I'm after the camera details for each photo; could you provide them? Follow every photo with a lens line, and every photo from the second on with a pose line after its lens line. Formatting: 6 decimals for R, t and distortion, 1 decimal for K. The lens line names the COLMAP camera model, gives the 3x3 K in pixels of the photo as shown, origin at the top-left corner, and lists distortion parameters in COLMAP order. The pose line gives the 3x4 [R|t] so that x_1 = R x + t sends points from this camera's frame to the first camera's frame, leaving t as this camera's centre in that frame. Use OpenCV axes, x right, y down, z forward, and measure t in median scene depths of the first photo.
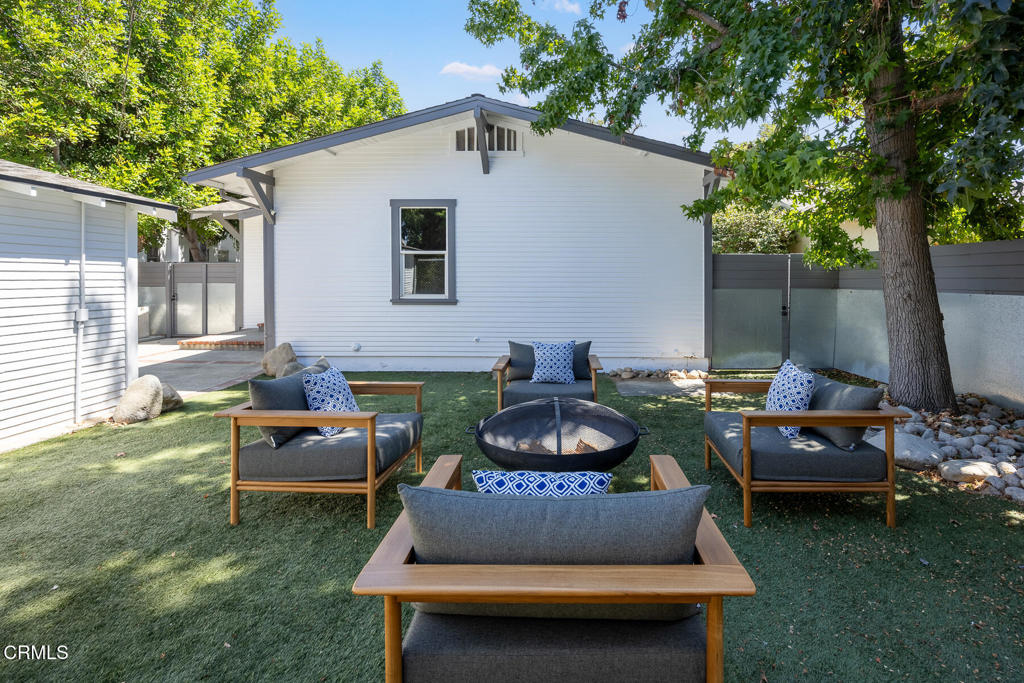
lens RADIAL K [[502.0, 0, 564.1], [0, 502.0, 280.9], [0, 0, 1]] dist [-0.011123, 0.000190]
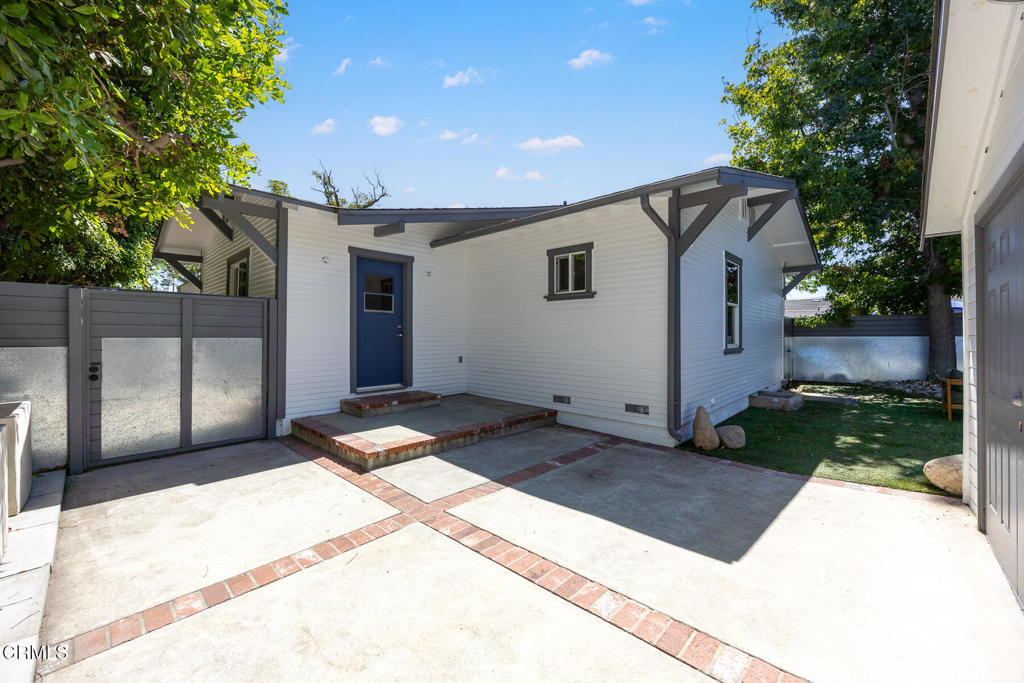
lens RADIAL K [[402.1, 0, 516.6], [0, 402.1, 335.9], [0, 0, 1]] dist [-0.001220, 0.000192]
pose [[0.670737, 0.000472, 0.741695, -0.974335], [0.006232, 0.999961, -0.006272, 0.009197], [-0.741669, 0.008829, 0.670707, 0.631790]]
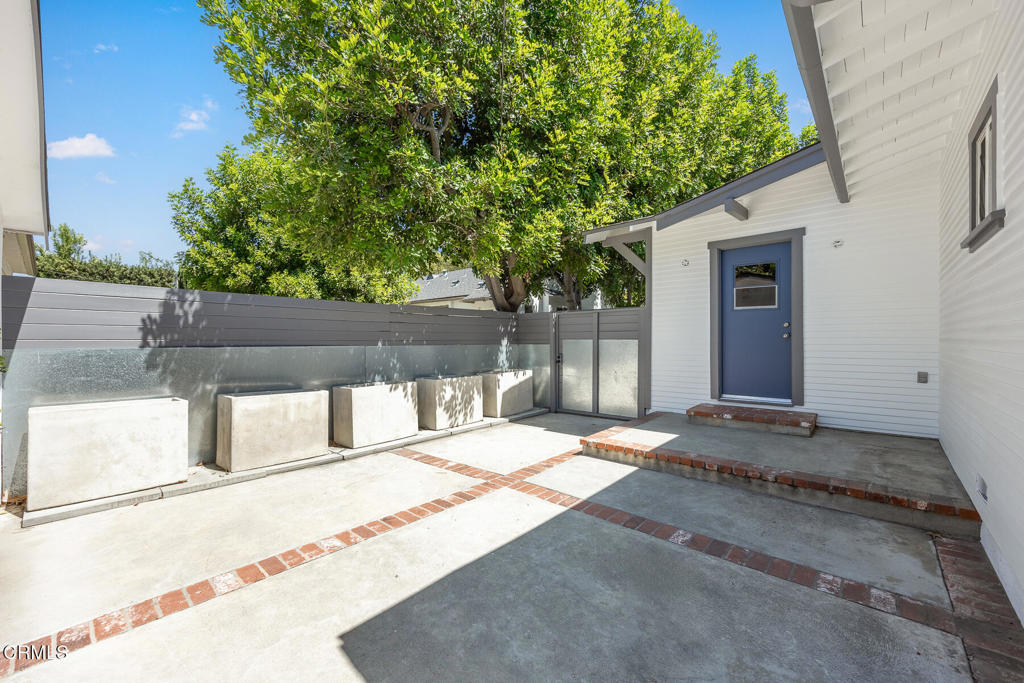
lens RADIAL K [[402.1, 0, 518.7], [0, 402.1, 344.1], [0, 0, 1]] dist [-0.001220, 0.000192]
pose [[0.765345, 0.003566, -0.643611, -0.541448], [-0.002906, 0.999994, 0.002085, 0.012981], [0.643614, 0.000275, 0.765350, 0.614031]]
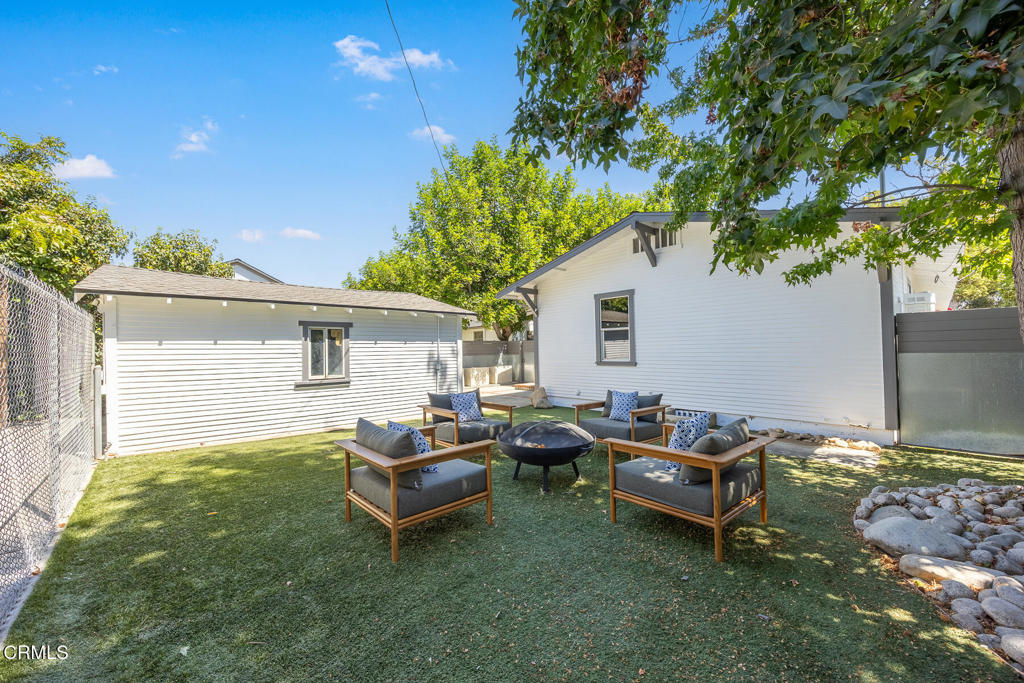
lens RADIAL K [[402.1, 0, 510.8], [0, 402.1, 350.9], [0, 0, 1]] dist [-0.001220, 0.000192]
pose [[0.671248, -0.011080, -0.741150, 0.304961], [0.012806, 0.999912, -0.003351, 0.004330], [0.741122, -0.007242, 0.671331, 0.011746]]
